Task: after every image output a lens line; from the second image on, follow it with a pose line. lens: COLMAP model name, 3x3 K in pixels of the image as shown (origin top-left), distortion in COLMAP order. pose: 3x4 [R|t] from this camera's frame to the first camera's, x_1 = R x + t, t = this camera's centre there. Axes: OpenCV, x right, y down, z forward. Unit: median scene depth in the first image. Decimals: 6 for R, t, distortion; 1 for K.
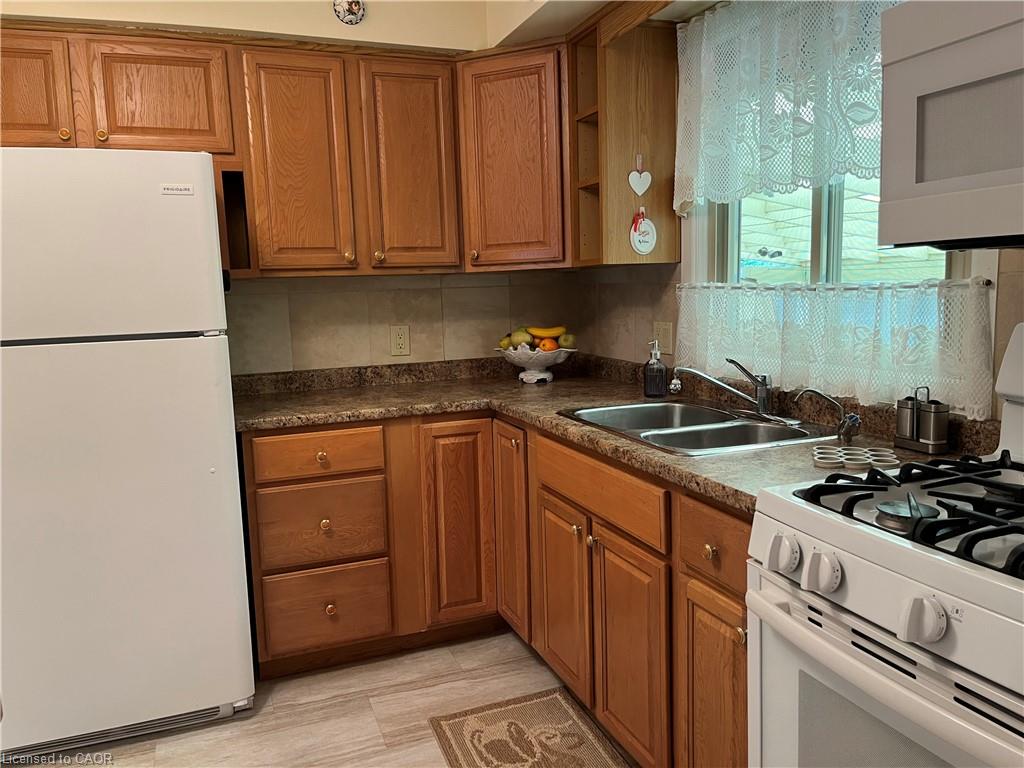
lens RADIAL K [[773.5, 0, 513.8], [0, 773.5, 382.3], [0, 0, 1]] dist [0.036894, -0.048954]
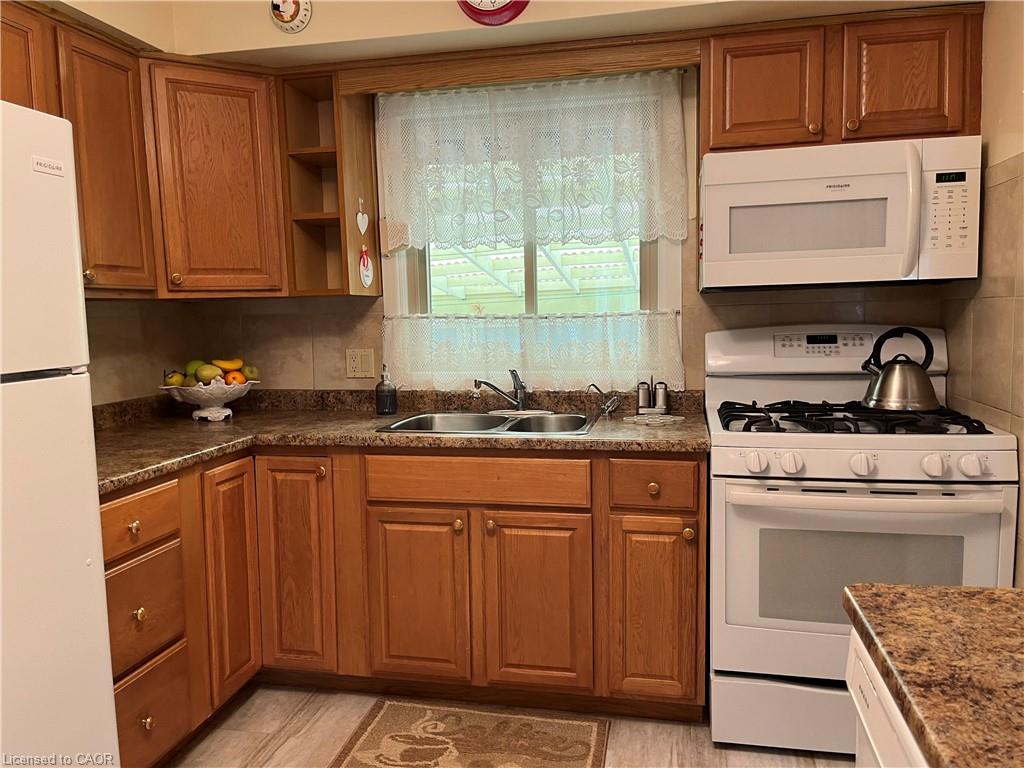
lens RADIAL K [[773.5, 0, 519.3], [0, 773.5, 382.5], [0, 0, 1]] dist [0.036894, -0.048954]
pose [[0.544095, -0.059724, 0.836895, -0.638979], [0.109280, 0.994011, -0.000111, -0.005779], [-0.831877, 0.091517, 0.547363, 0.221854]]
